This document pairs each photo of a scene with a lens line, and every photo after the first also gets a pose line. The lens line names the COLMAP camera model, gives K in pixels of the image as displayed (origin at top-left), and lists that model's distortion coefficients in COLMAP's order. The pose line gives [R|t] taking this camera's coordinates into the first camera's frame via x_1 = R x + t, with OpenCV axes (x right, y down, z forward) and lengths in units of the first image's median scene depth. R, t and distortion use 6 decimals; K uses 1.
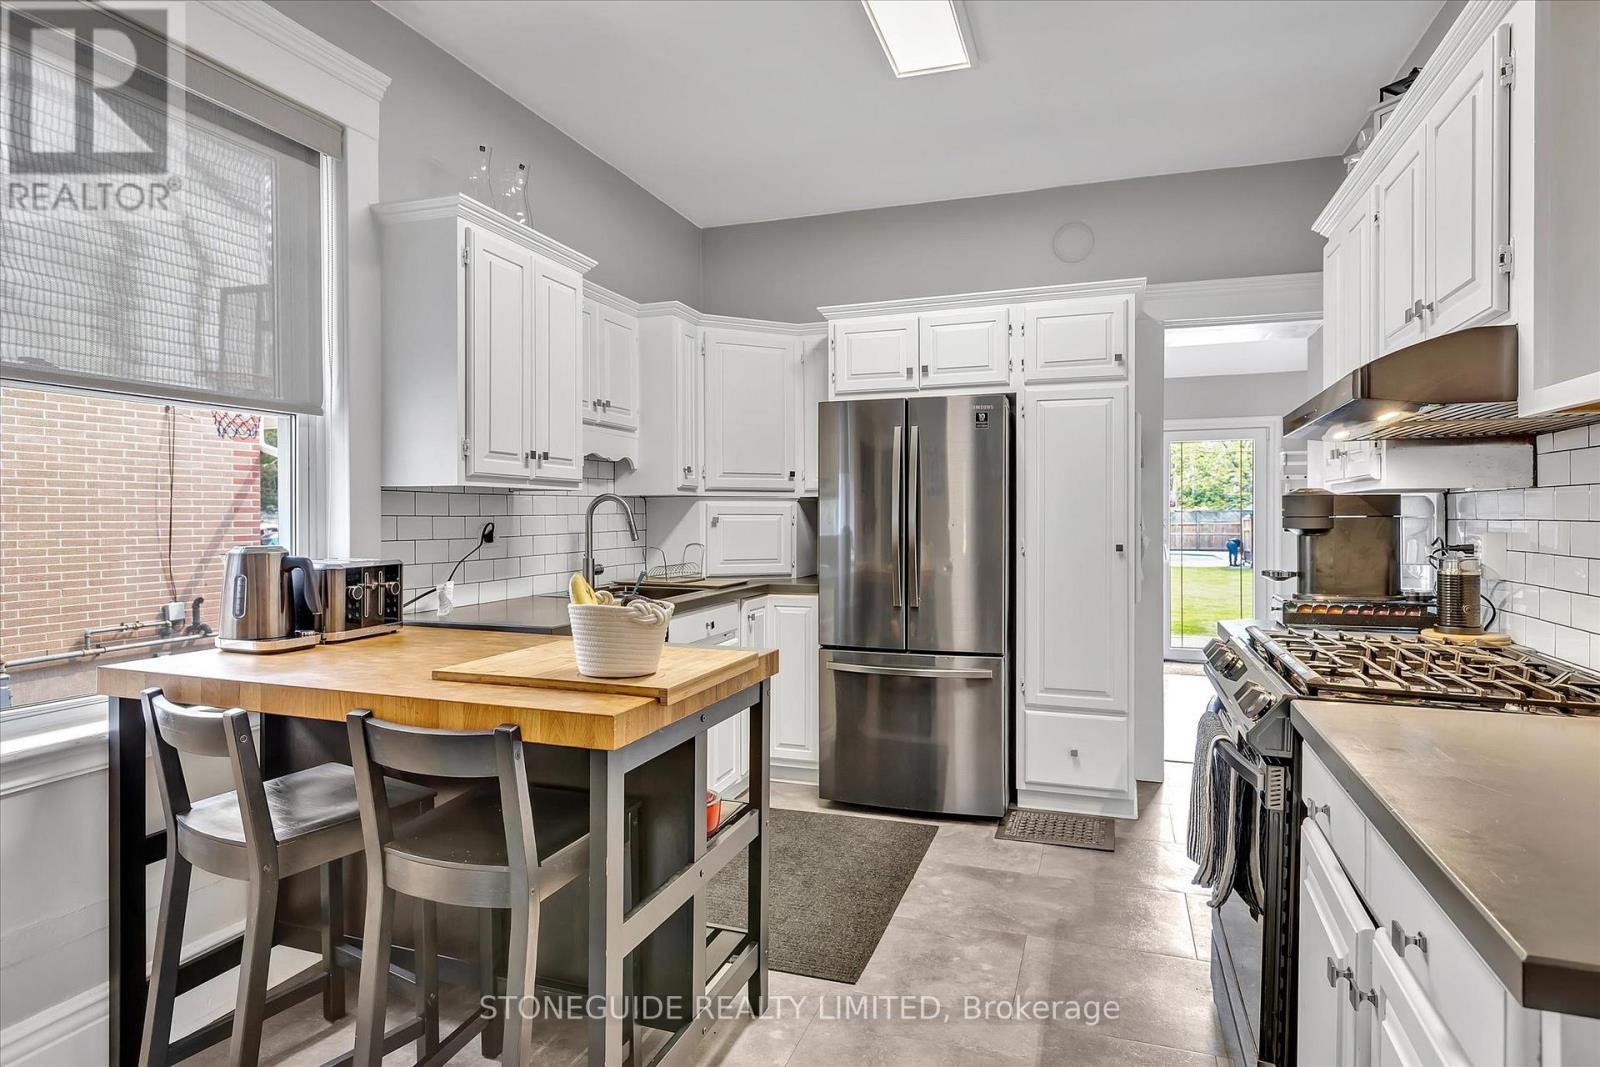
lens RADIAL K [[899.1, 0, 795.6], [0, 899.1, 517.1], [0, 0, 1]] dist [-0.000511, -0.000028]
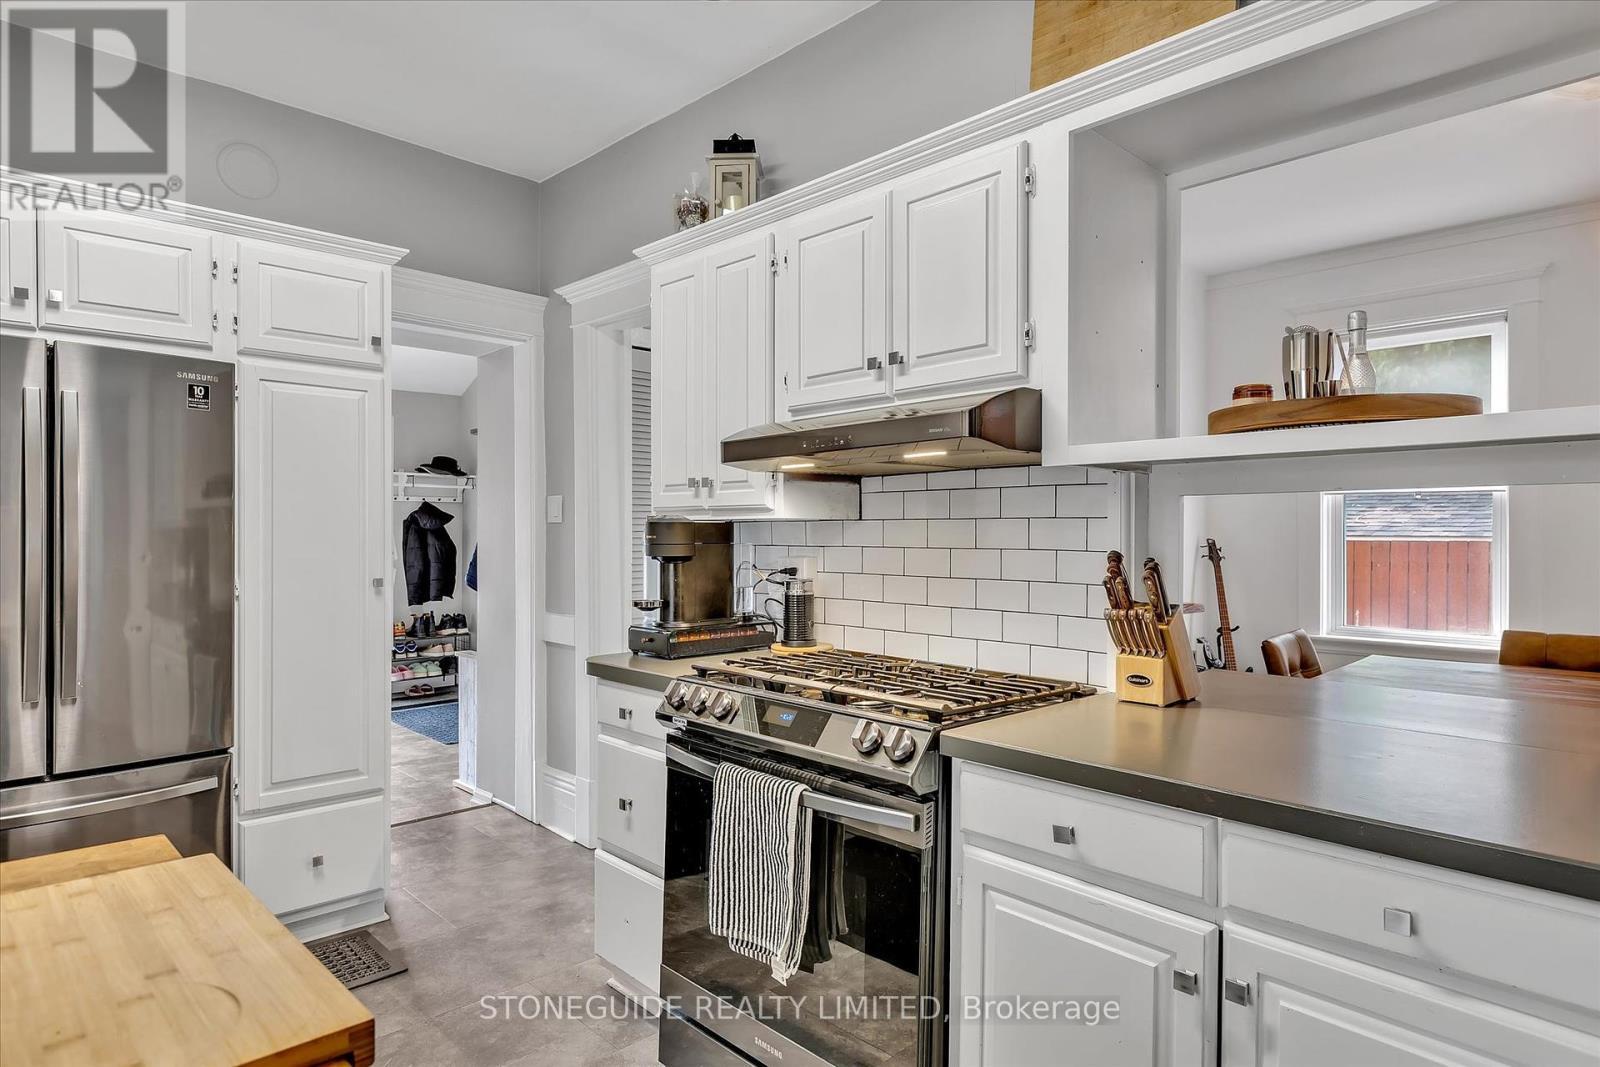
lens RADIAL K [[890.8, 0, 800.0], [0, 890.8, 533.5], [0, 0, 1]] dist [0.004417, -0.001337]
pose [[0.449614, 0.003351, 0.893217, -0.170948], [-0.000376, 0.999994, -0.003563, -0.006140], [-0.893223, 0.001266, 0.449612, 0.312365]]
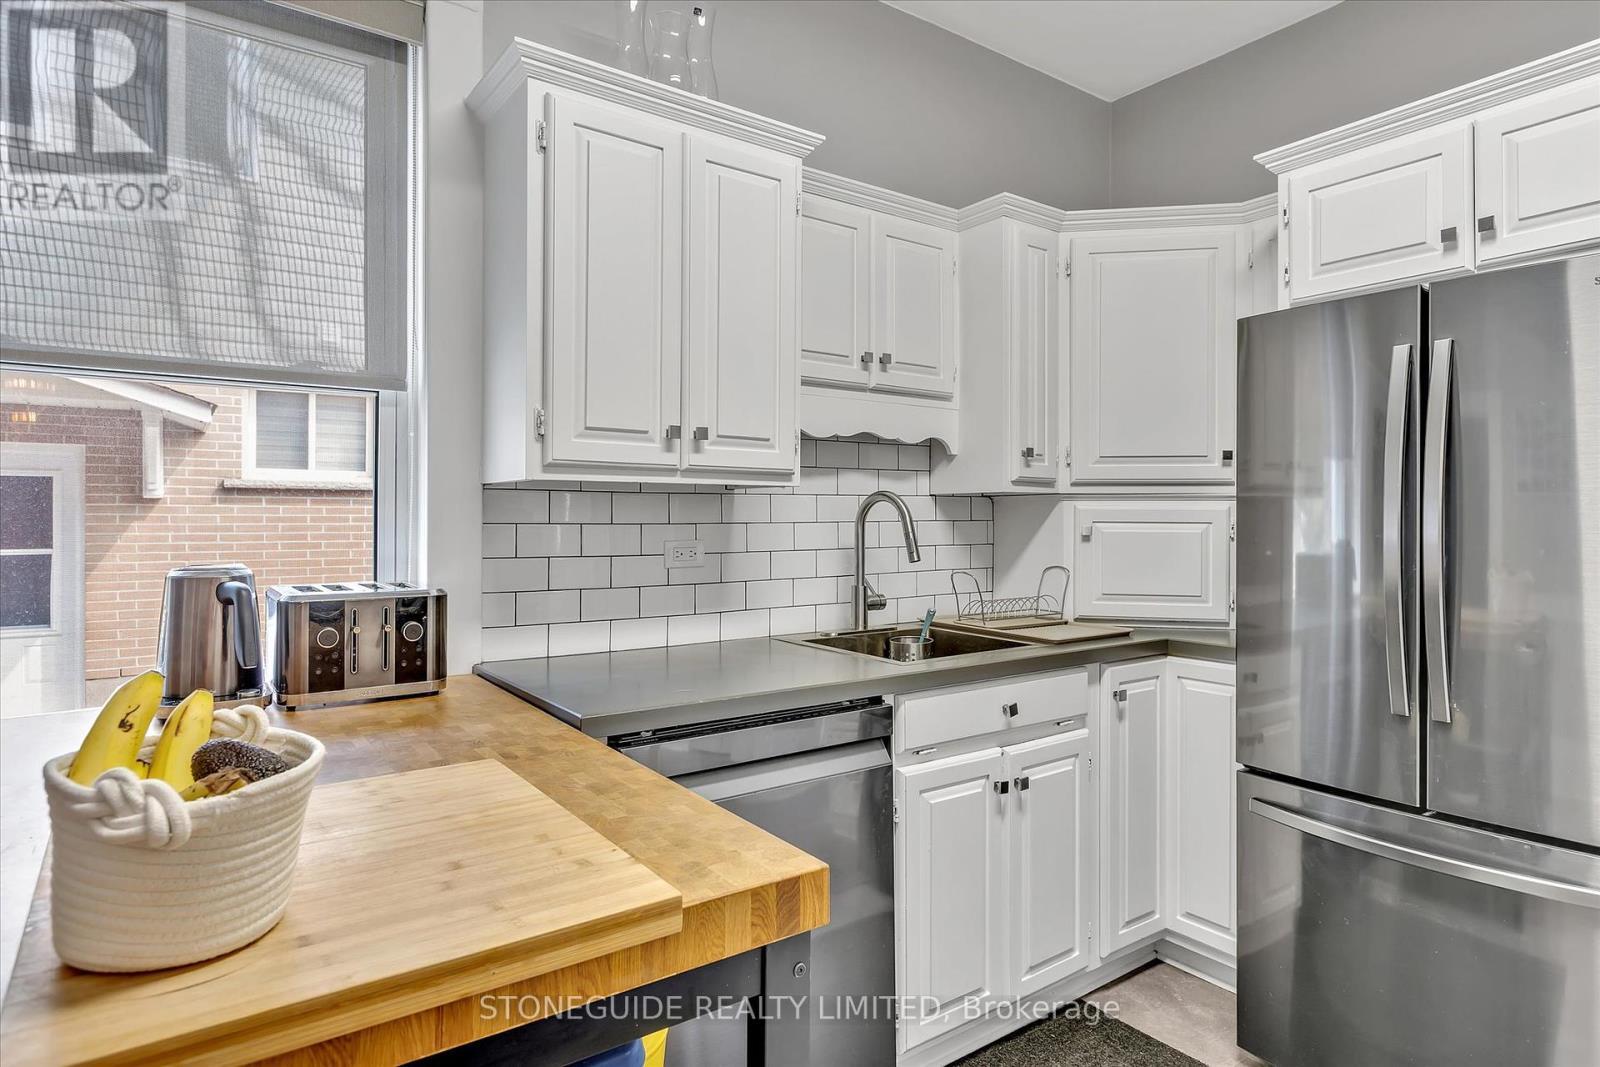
lens RADIAL K [[897.0, 0, 794.5], [0, 897.0, 511.8], [0, 0, 1]] dist [0.002820, 0.000534]
pose [[0.817053, 0.000148, -0.576563, 0.125878], [-0.004882, 0.999966, -0.006661, -0.005683], [0.576542, 0.008258, 0.817026, 0.416116]]
